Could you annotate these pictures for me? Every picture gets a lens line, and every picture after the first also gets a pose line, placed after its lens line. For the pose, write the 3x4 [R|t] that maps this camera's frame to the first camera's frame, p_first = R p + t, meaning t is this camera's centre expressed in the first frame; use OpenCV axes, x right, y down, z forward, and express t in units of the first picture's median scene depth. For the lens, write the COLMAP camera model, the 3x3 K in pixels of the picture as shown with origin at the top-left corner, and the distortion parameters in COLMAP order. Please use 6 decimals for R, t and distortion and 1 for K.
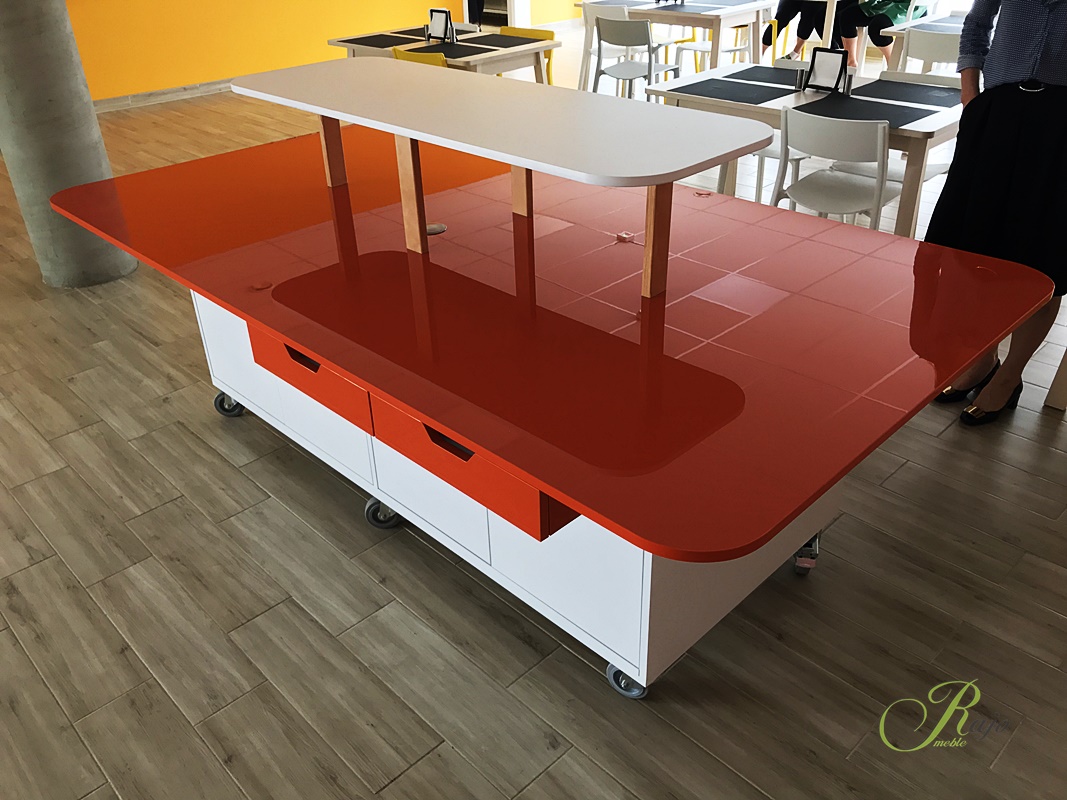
lens RADIAL K [[877.5, 0, 529.1], [0, 877.5, 401.1], [0, 0, 1]] dist [0.020821, 0.001105]
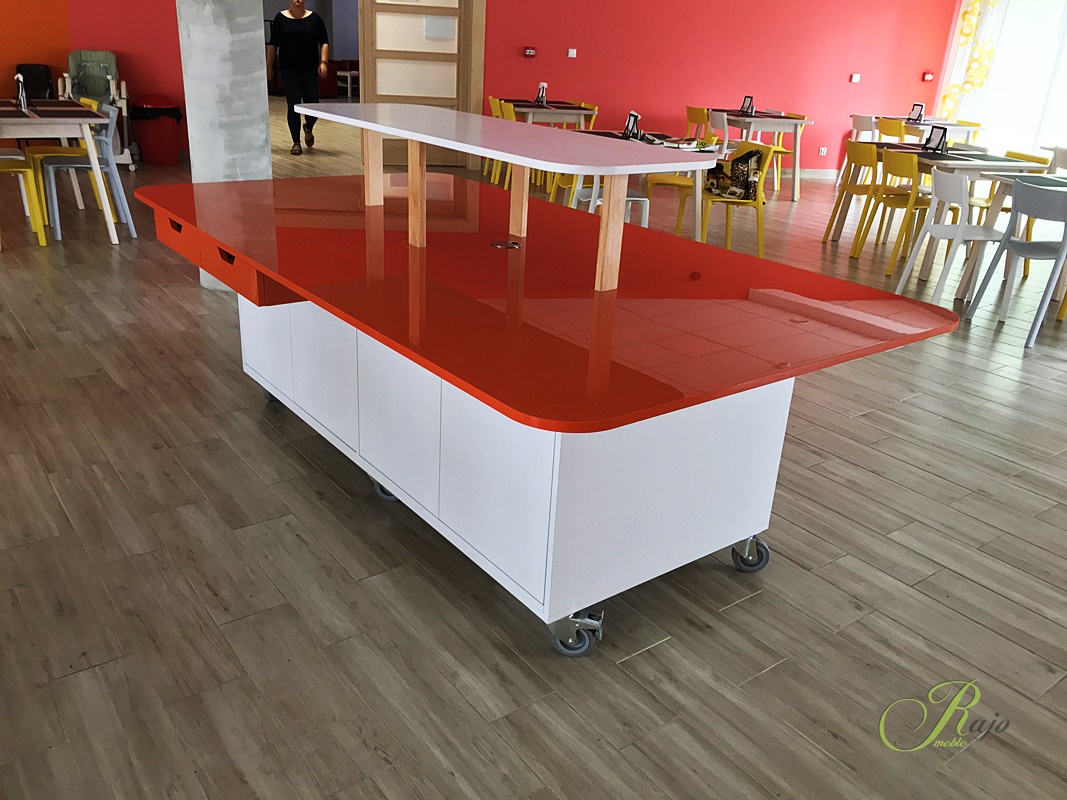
lens RADIAL K [[877.5, 0, 529.1], [0, 877.5, 401.1], [0, 0, 1]] dist [0.020821, 0.001105]
pose [[-0.992056, -0.065355, 0.107490, -0.282249], [0.046273, 0.604973, 0.794901, -0.971567], [-0.116980, 0.793560, -0.597142, 1.832297]]
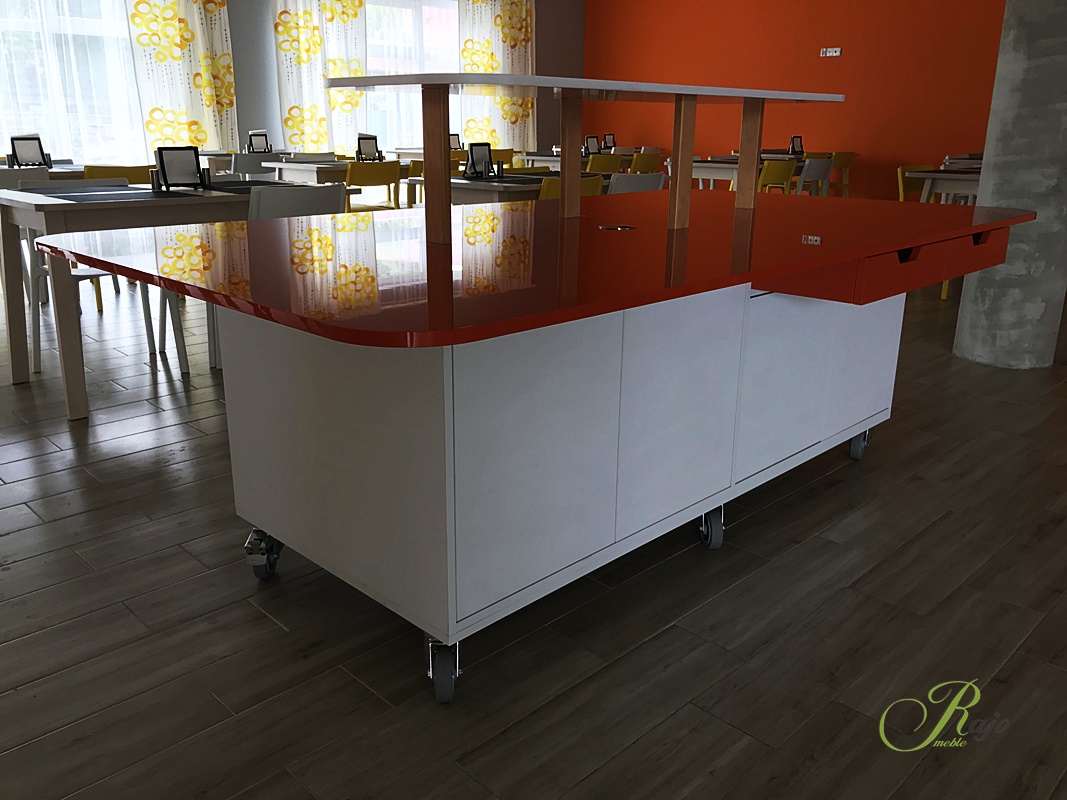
lens RADIAL K [[877.5, 0, 529.1], [0, 877.5, 401.1], [0, 0, 1]] dist [0.020821, 0.001105]
pose [[-0.015083, -0.267854, 0.963341, -1.072882], [0.505183, 0.829396, 0.238521, -0.315195], [-0.862880, 0.490261, 0.122805, 1.058102]]
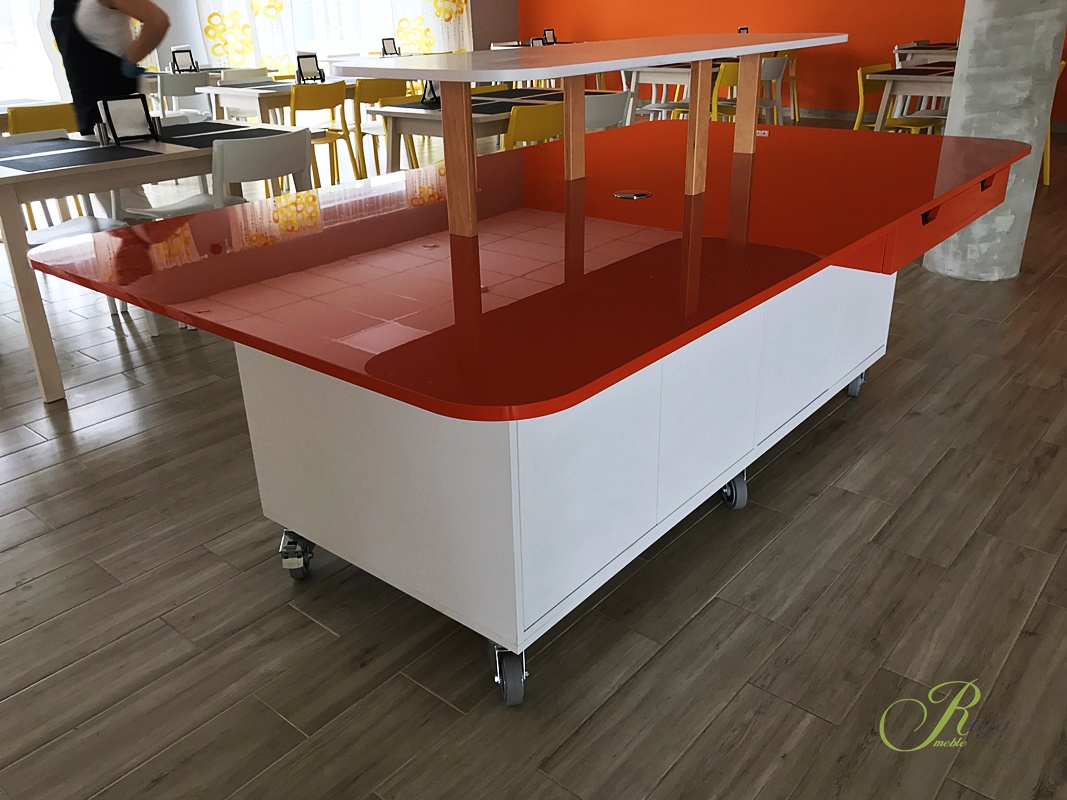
lens RADIAL K [[882.2, 0, 532.6], [0, 882.2, 394.2], [0, 0, 1]] dist [0.017388, 0.005616]
pose [[-0.104275, -0.370389, 0.923005, -1.030865], [0.530600, 0.764234, 0.366620, -0.430474], [-0.841184, 0.527976, 0.116838, 1.090546]]
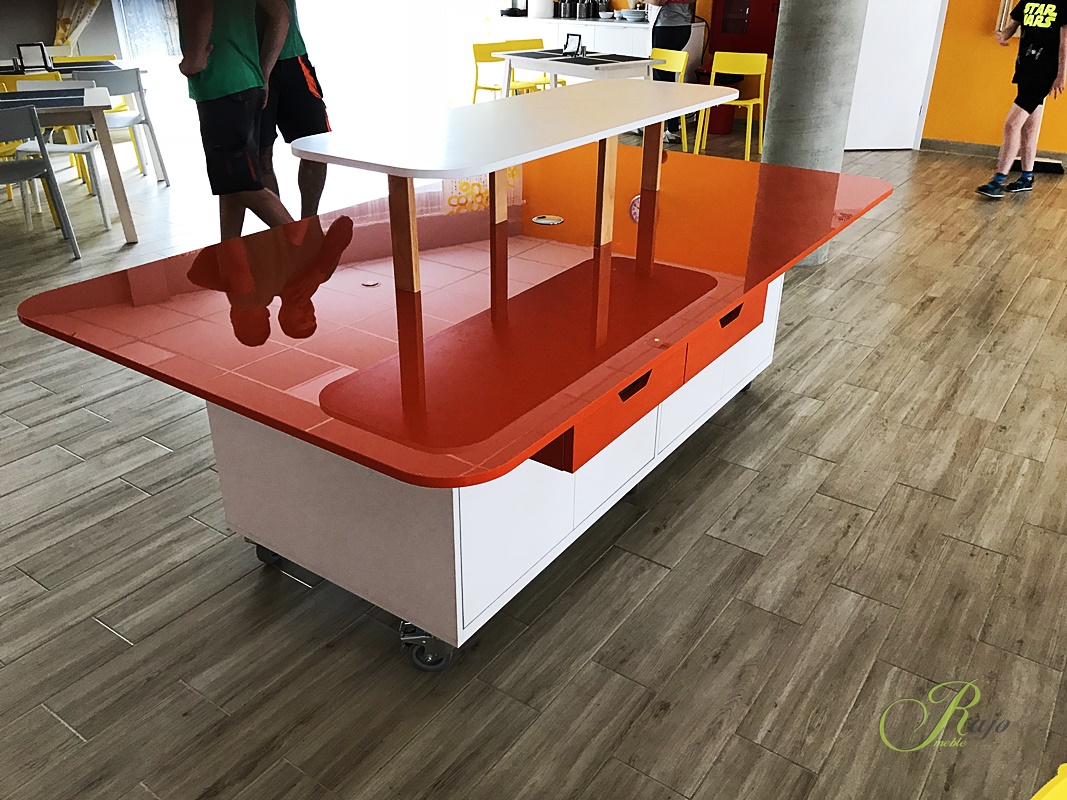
lens RADIAL K [[877.5, 0, 529.1], [0, 877.5, 401.1], [0, 0, 1]] dist [0.020821, 0.001105]
pose [[0.185637, 0.476570, -0.859314, 0.958749], [-0.512933, 0.792908, 0.328933, -0.369219], [0.838116, 0.379708, 0.391641, 0.625316]]
